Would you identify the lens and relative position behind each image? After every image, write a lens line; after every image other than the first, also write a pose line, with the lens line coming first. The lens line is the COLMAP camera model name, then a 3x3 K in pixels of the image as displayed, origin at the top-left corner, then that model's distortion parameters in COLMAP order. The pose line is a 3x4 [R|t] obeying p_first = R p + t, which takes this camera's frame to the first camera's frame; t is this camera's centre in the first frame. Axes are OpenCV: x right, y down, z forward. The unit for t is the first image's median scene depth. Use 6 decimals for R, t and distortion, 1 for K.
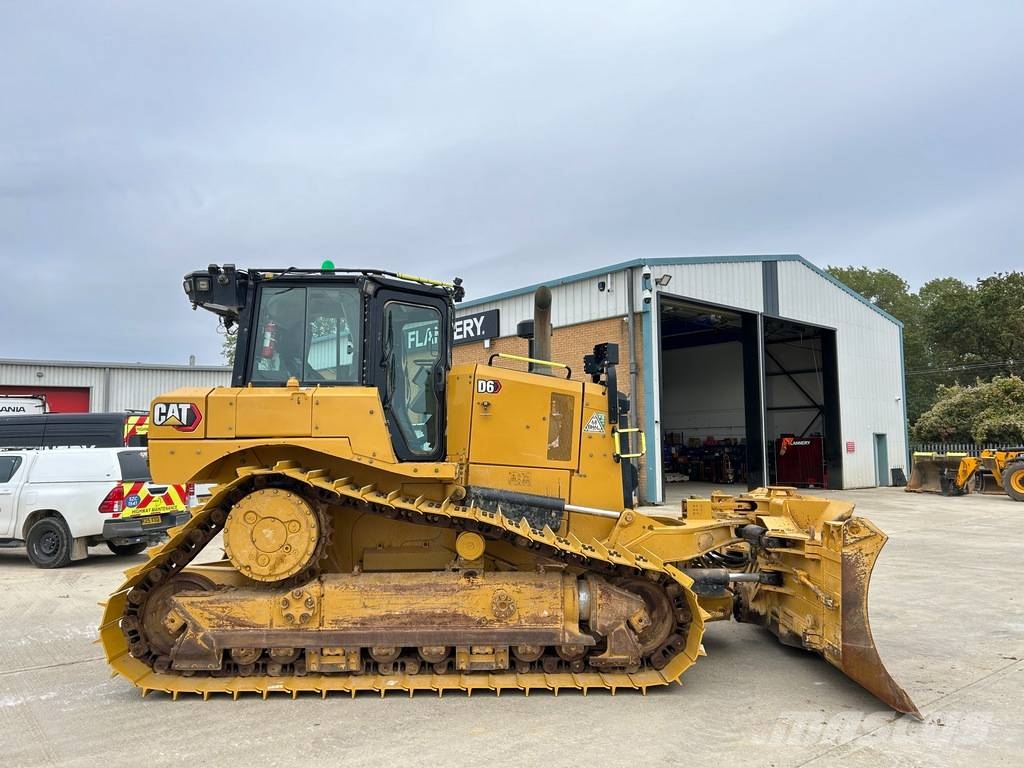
lens RADIAL K [[767.1, 0, 509.2], [0, 767.1, 387.0], [0, 0, 1]] dist [0.065981, -0.072326]
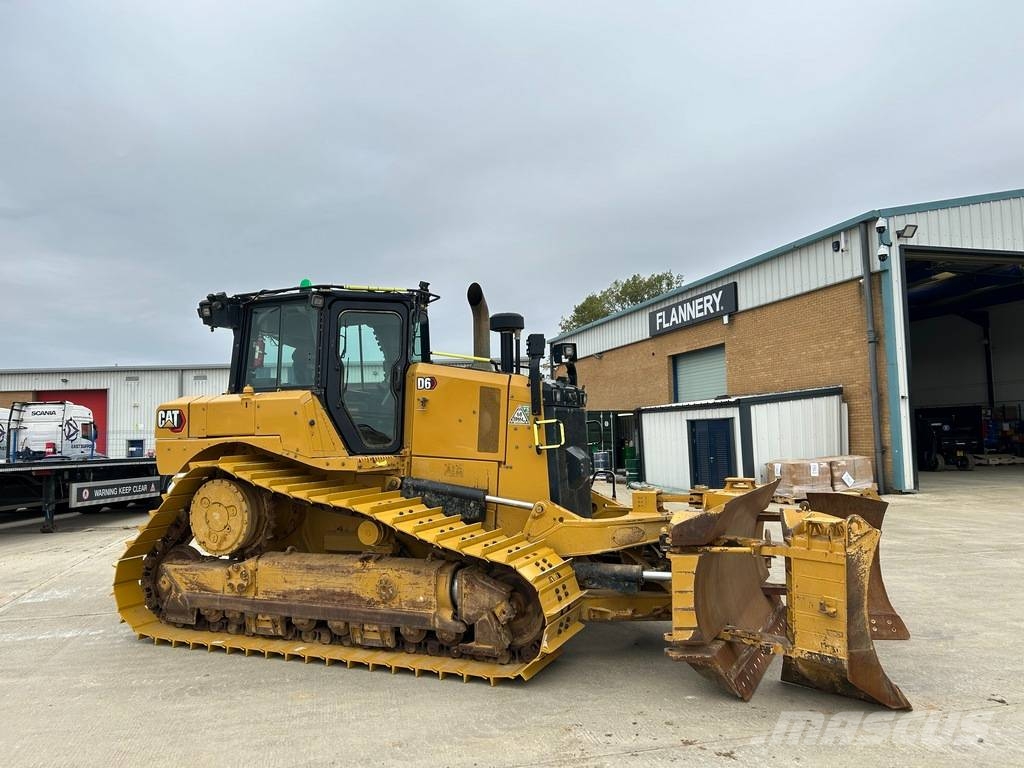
lens RADIAL K [[767.1, 0, 513.5], [0, 767.1, 383.4], [0, 0, 1]] dist [0.065981, -0.072326]
pose [[0.904633, -0.043339, -0.423982, 0.532282], [0.052609, 0.998563, 0.010178, -0.004899], [0.422932, -0.031513, 0.905613, 0.088729]]
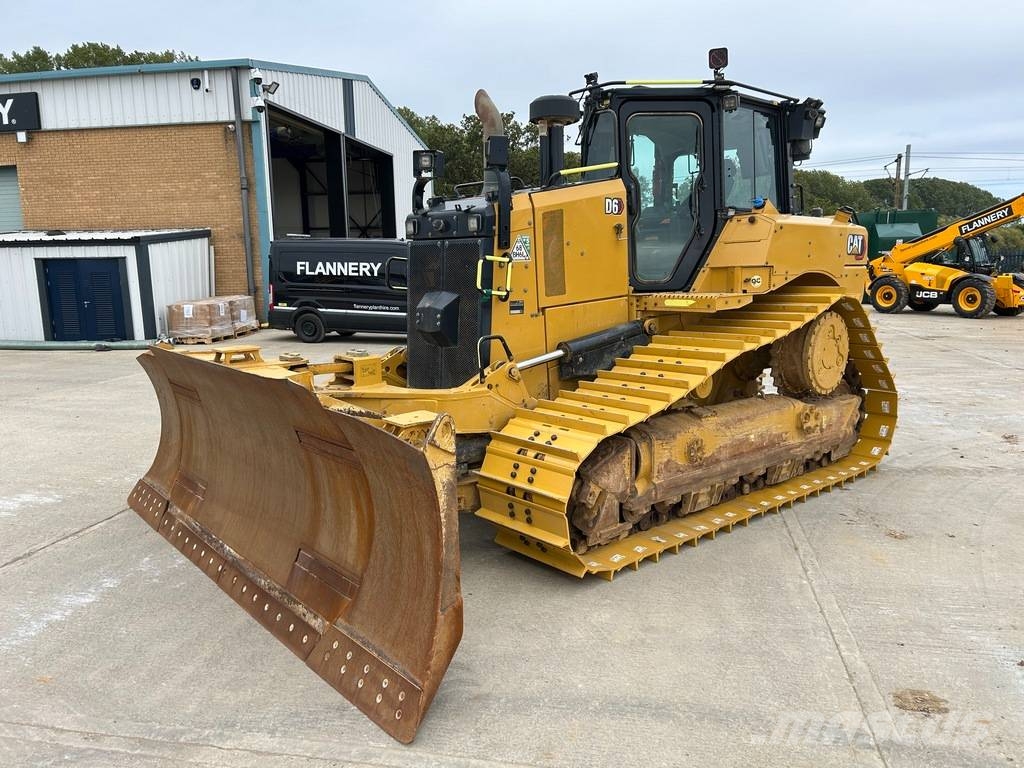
lens RADIAL K [[767.1, 0, 508.7], [0, 767.1, 389.4], [0, 0, 1]] dist [0.065981, -0.072326]
pose [[0.780946, -0.104867, 0.615732, -0.624774], [-0.043044, 0.974425, 0.220551, -0.006549], [-0.623114, -0.198742, 0.756460, 0.120274]]
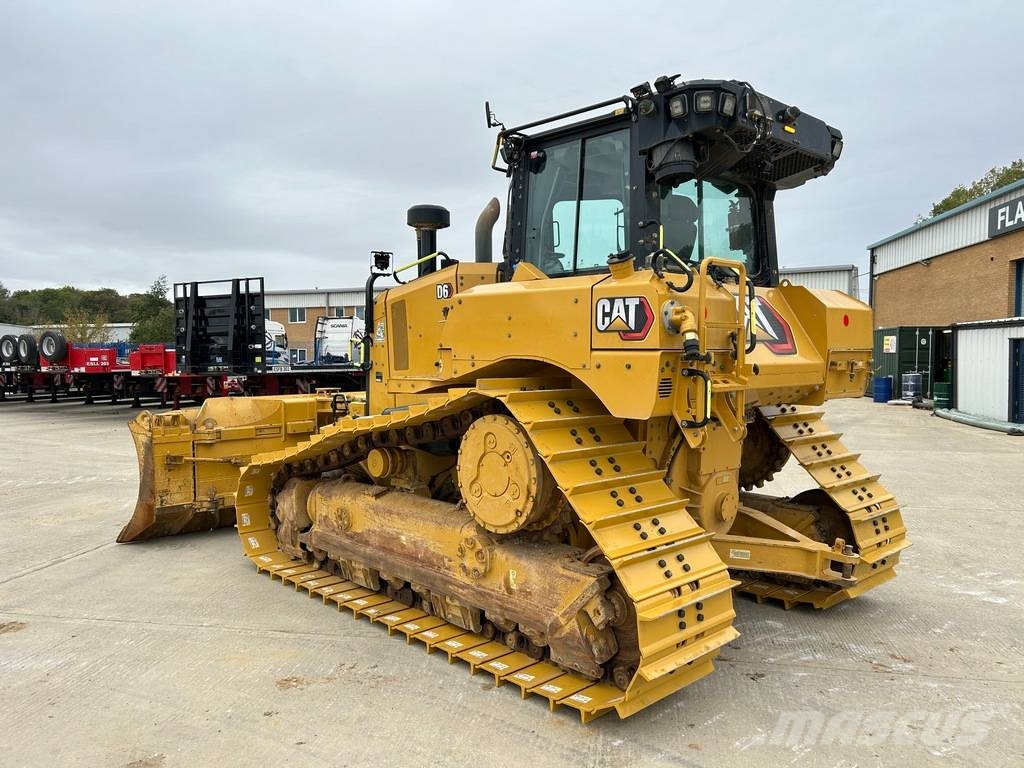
lens RADIAL K [[767.1, 0, 508.4], [0, 767.1, 389.7], [0, 0, 1]] dist [0.065981, -0.072326]
pose [[0.650124, 0.042820, -0.758621, 0.756102], [0.058768, 0.992586, 0.106389, 0.003379], [0.757552, -0.113749, 0.642787, 0.200418]]
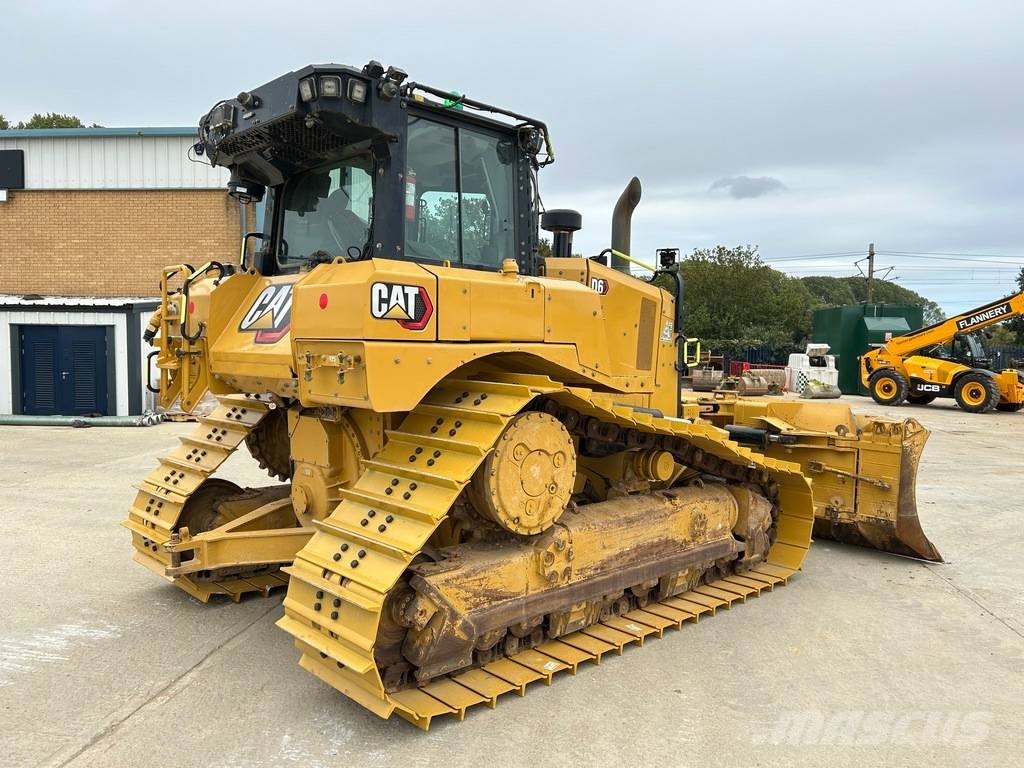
lens RADIAL K [[767.1, 0, 508.6], [0, 767.1, 383.7], [0, 0, 1]] dist [0.065981, -0.072326]
pose [[0.738528, -0.015415, 0.674047, -0.696234], [-0.076213, 0.991422, 0.106177, 0.024502], [-0.669902, -0.129786, 0.731018, 0.412515]]
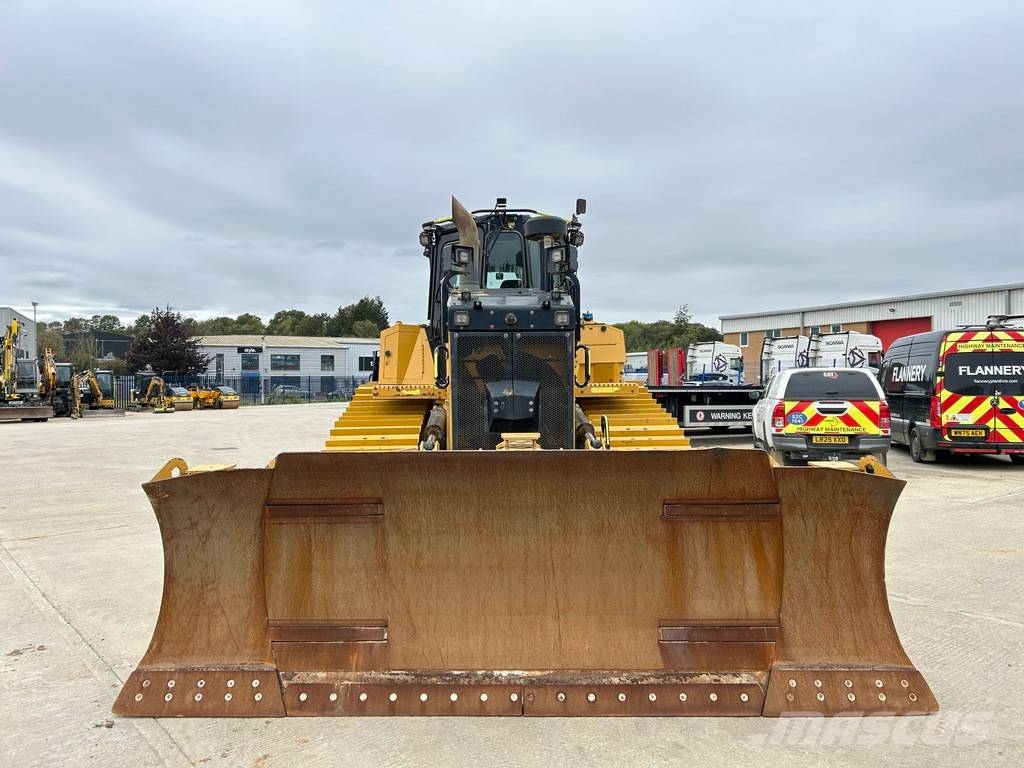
lens RADIAL K [[767.1, 0, 511.4], [0, 767.1, 377.1], [0, 0, 1]] dist [0.065981, -0.072326]
pose [[0.011573, 0.004249, -0.999924, 0.989841], [0.088977, 0.996020, 0.005262, 0.088224], [0.995966, -0.089031, 0.011149, 1.061068]]
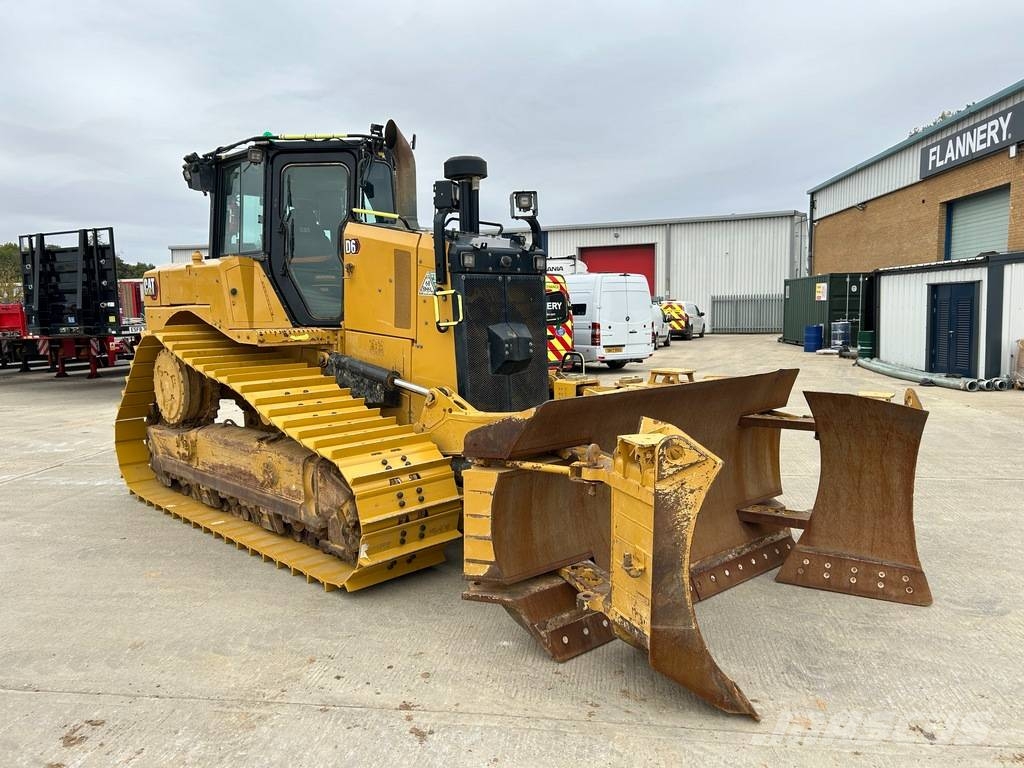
lens RADIAL K [[767.1, 0, 507.5], [0, 767.1, 386.7], [0, 0, 1]] dist [0.065981, -0.072326]
pose [[0.680504, 0.072790, -0.729120, 0.787211], [0.071956, 0.983606, 0.165354, 0.025286], [0.729202, -0.164989, 0.664110, 0.491484]]
